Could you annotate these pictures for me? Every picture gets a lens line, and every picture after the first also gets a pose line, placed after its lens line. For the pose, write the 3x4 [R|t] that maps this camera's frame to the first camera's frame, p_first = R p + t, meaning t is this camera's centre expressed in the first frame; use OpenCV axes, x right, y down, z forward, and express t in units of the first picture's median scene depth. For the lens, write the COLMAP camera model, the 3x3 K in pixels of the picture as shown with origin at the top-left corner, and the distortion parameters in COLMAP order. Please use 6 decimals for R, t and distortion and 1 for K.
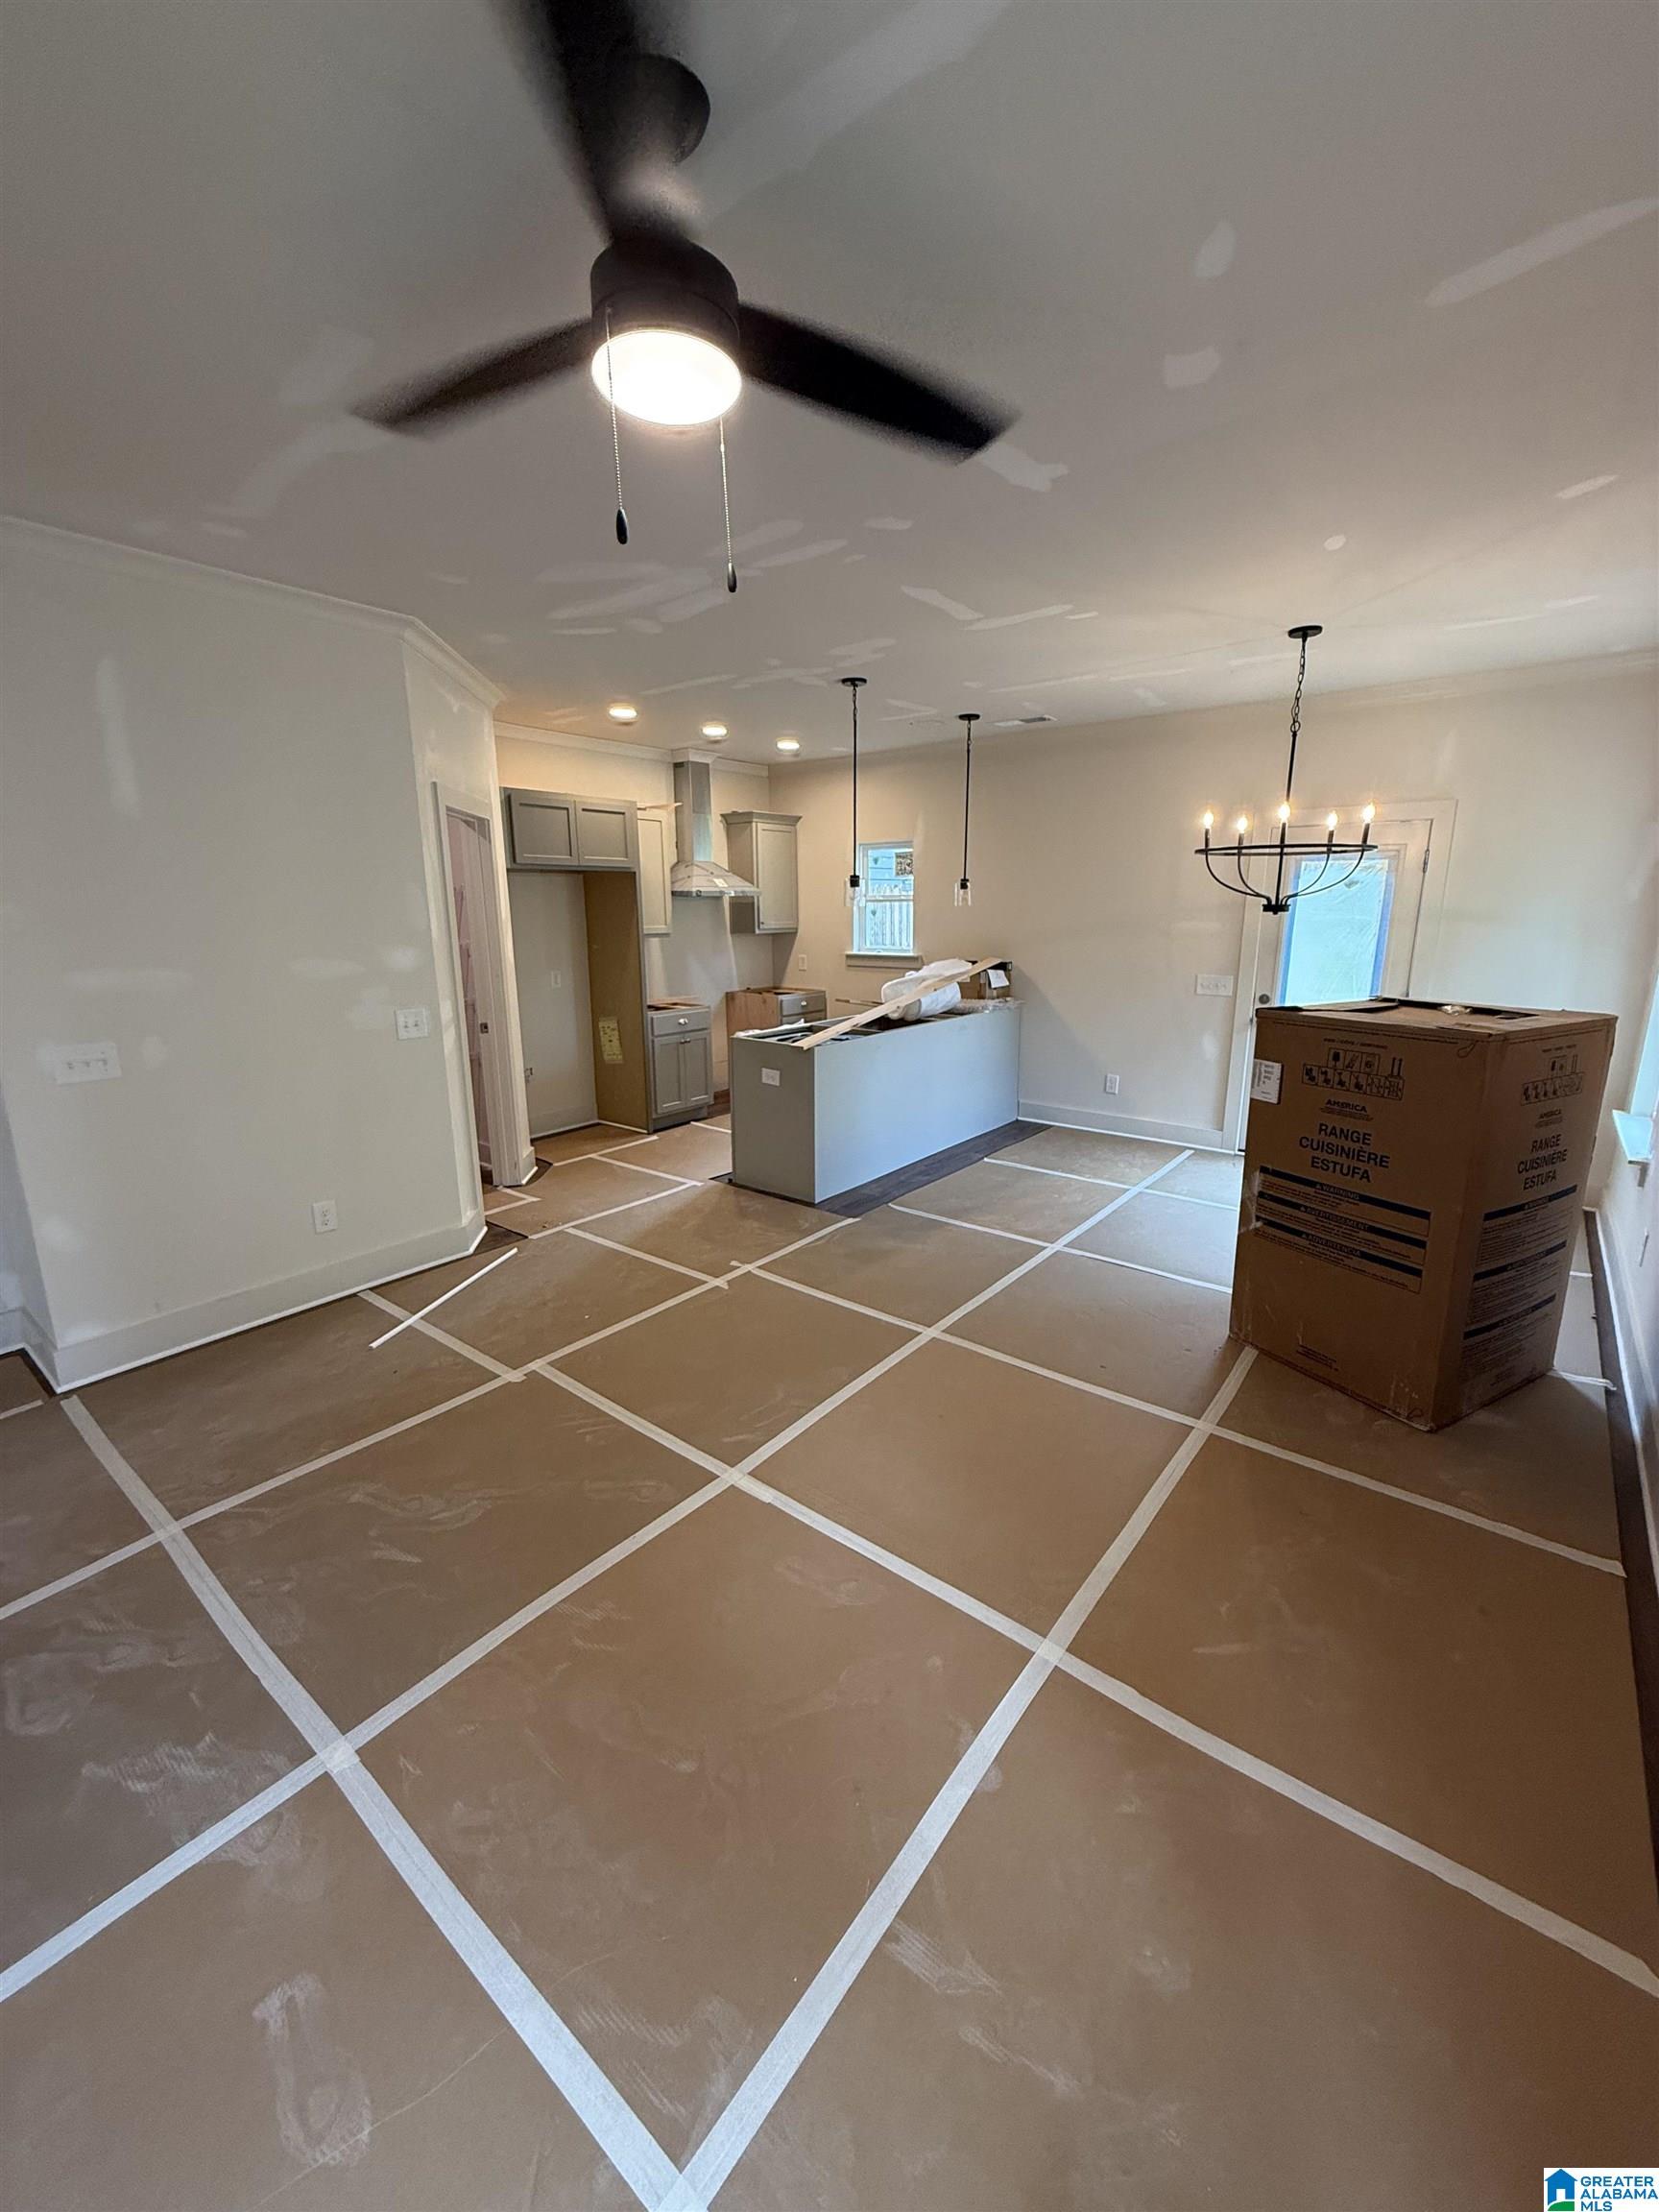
lens RADIAL K [[884.4, 0, 830.9], [0, 884.4, 1102.5], [0, 0, 1]] dist [0.000025, -0.000036]
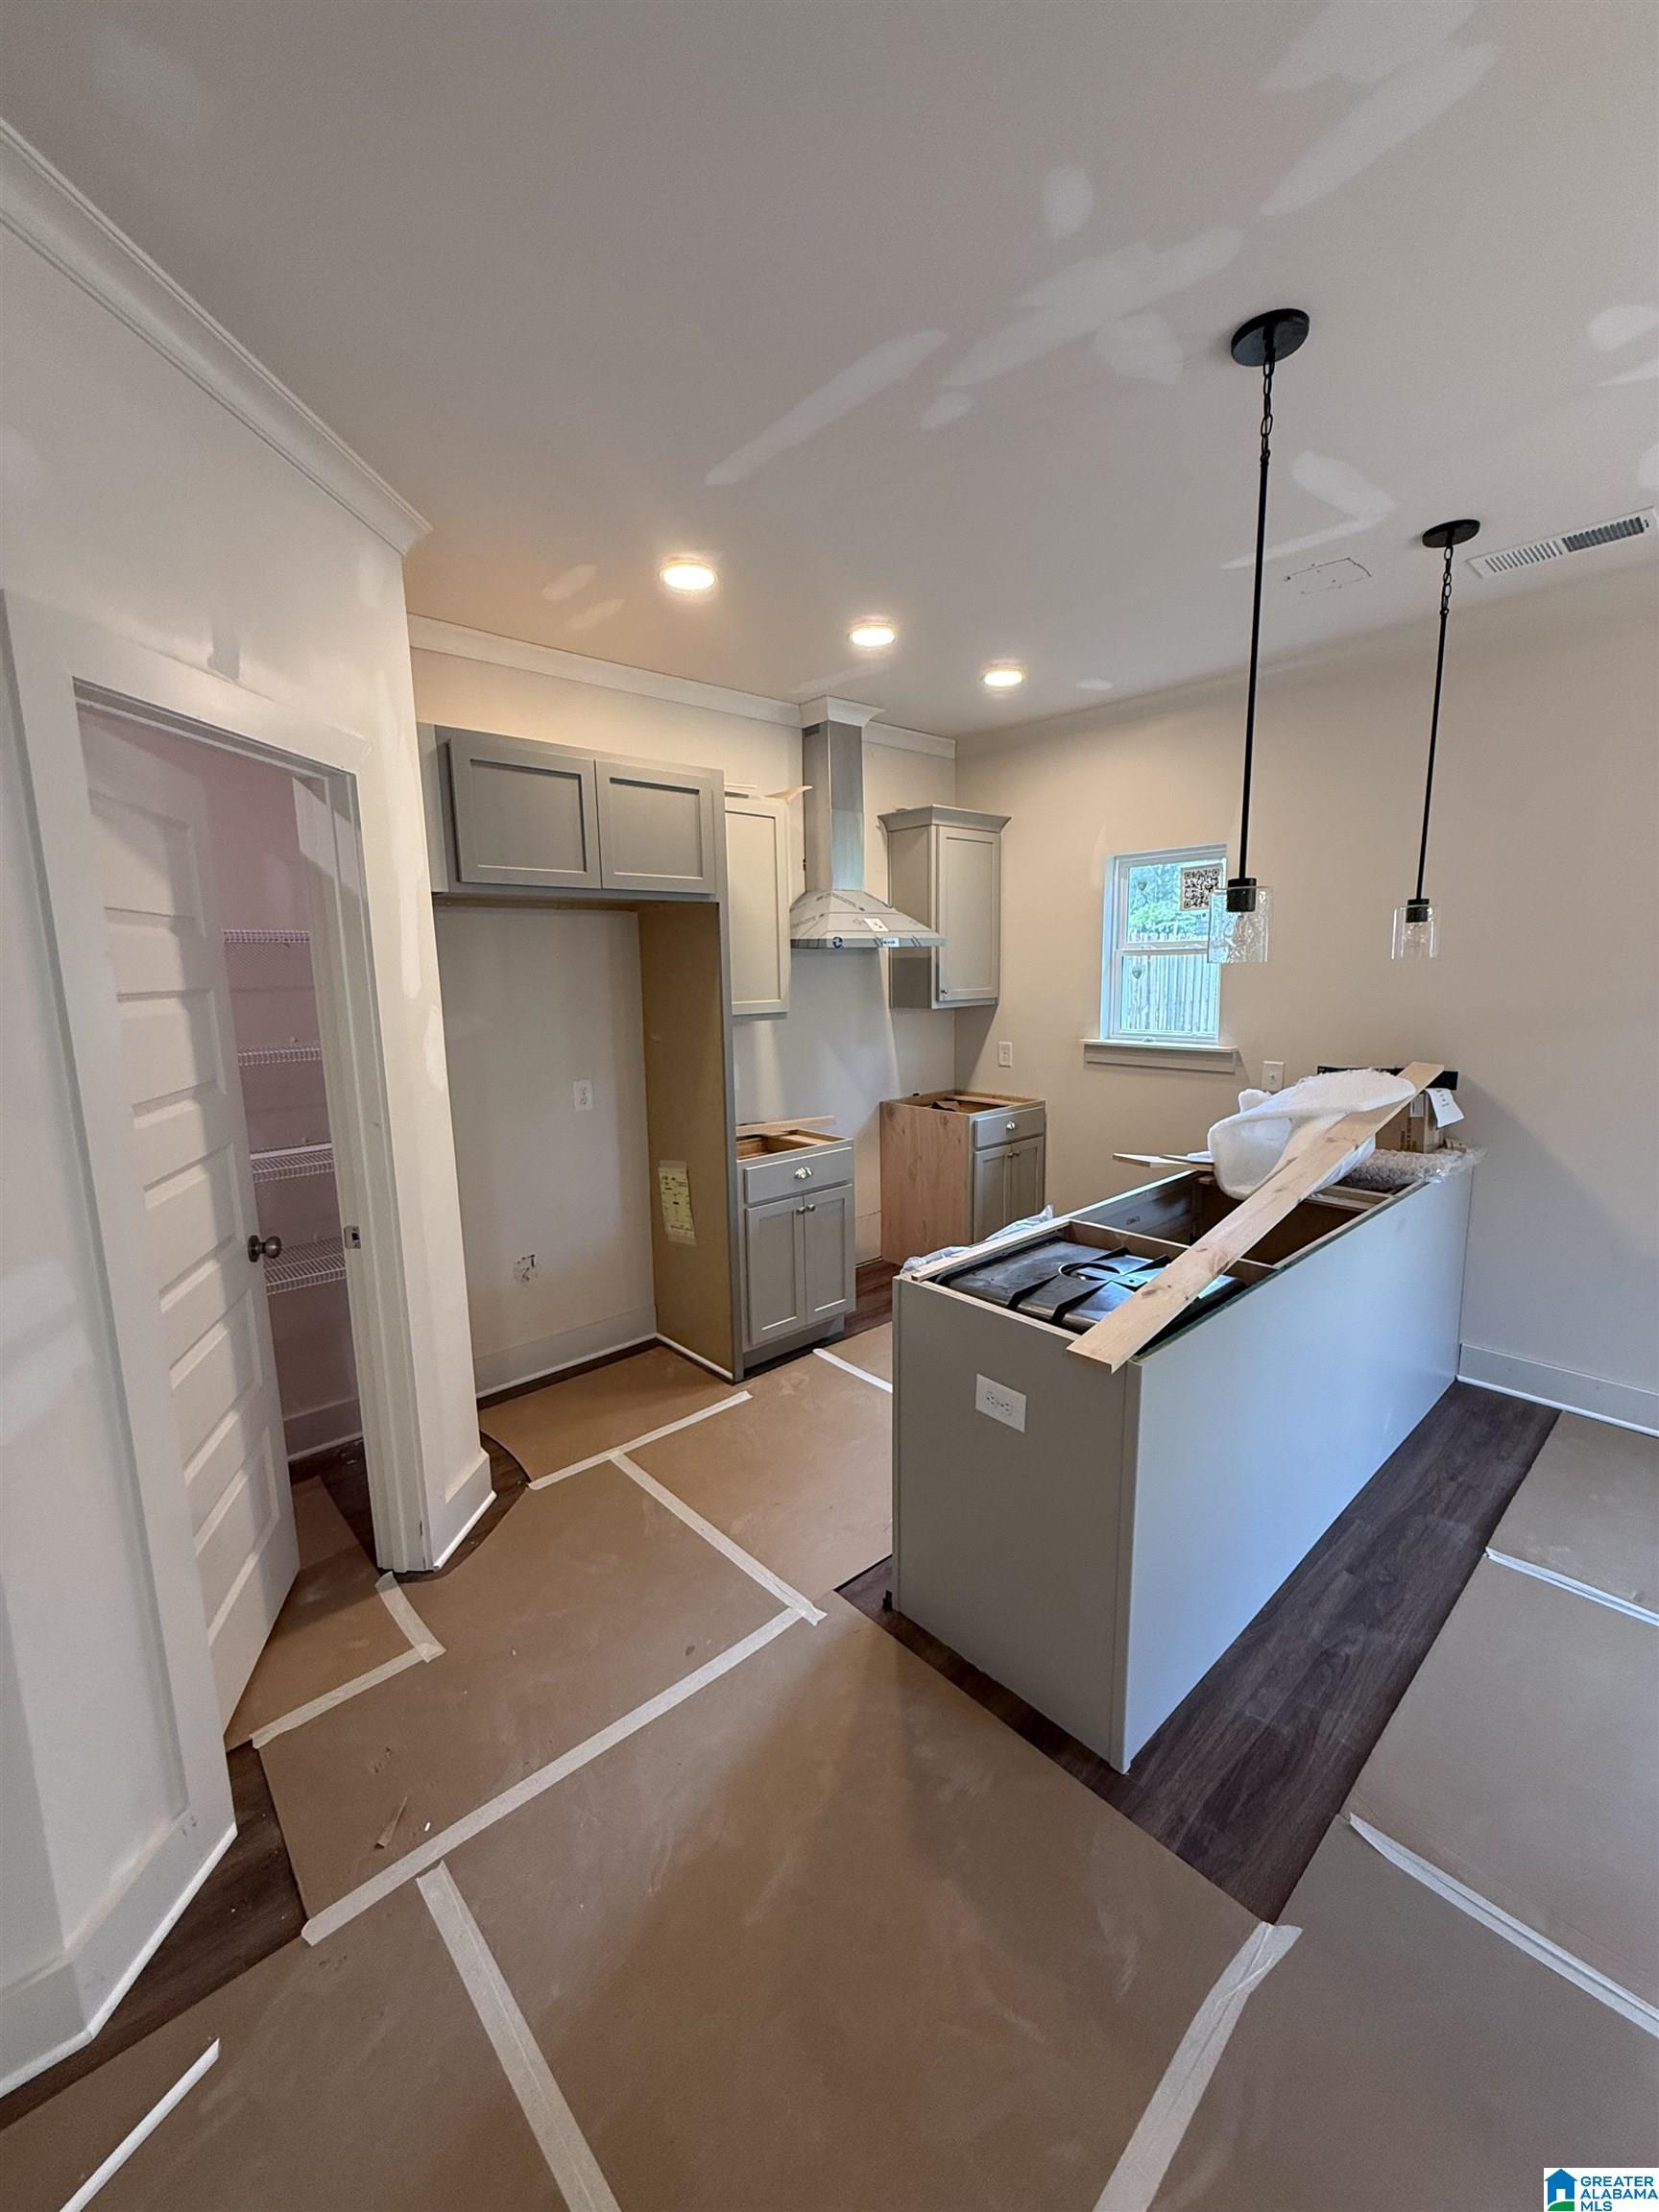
lens RADIAL K [[877.5, 0, 834.3], [0, 877.5, 1099.8], [0, 0, 1]] dist [0.000921, 0.000025]
pose [[0.986774, 0.015021, -0.161406, -0.062396], [-0.025193, 0.997810, -0.061165, -0.106604], [0.160134, 0.064422, 0.984991, 0.474628]]
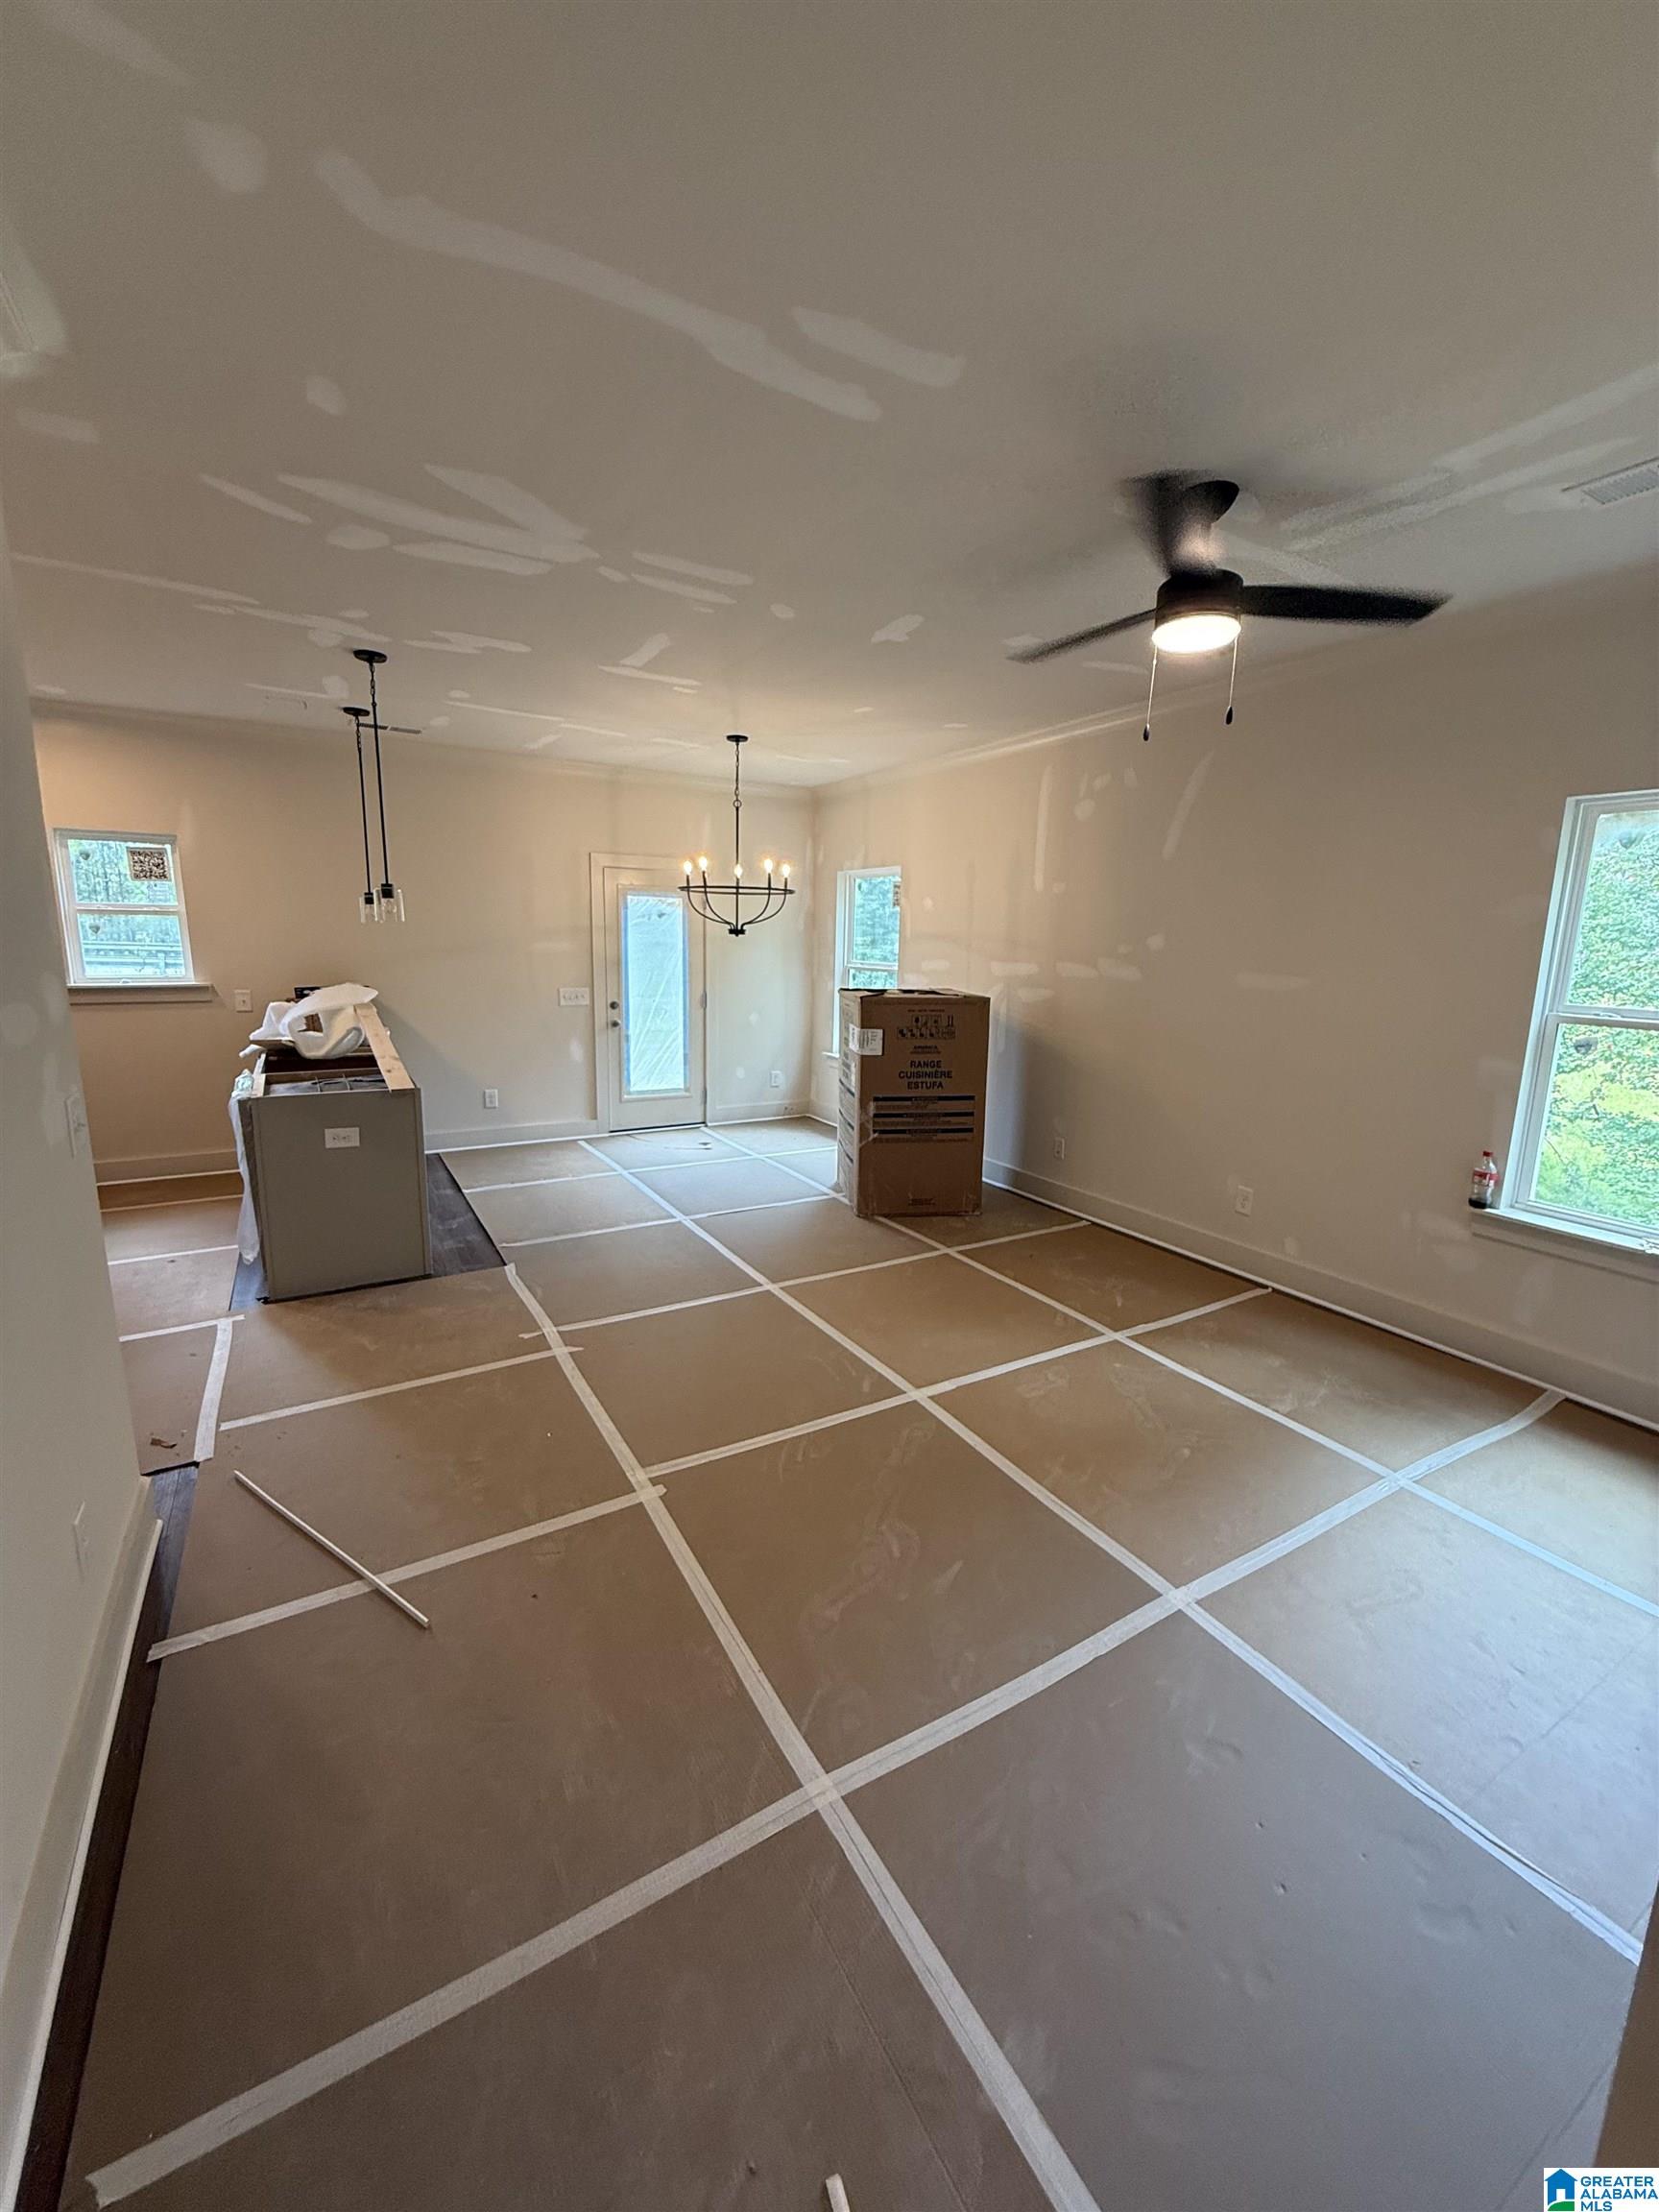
lens RADIAL K [[884.4, 0, 830.9], [0, 884.4, 1102.5], [0, 0, 1]] dist [0.000025, -0.000036]
pose [[0.350622, -0.159085, 0.922906, -0.492631], [0.186952, 0.977521, 0.097474, -0.042720], [-0.917667, 0.138363, 0.372482, 0.249424]]
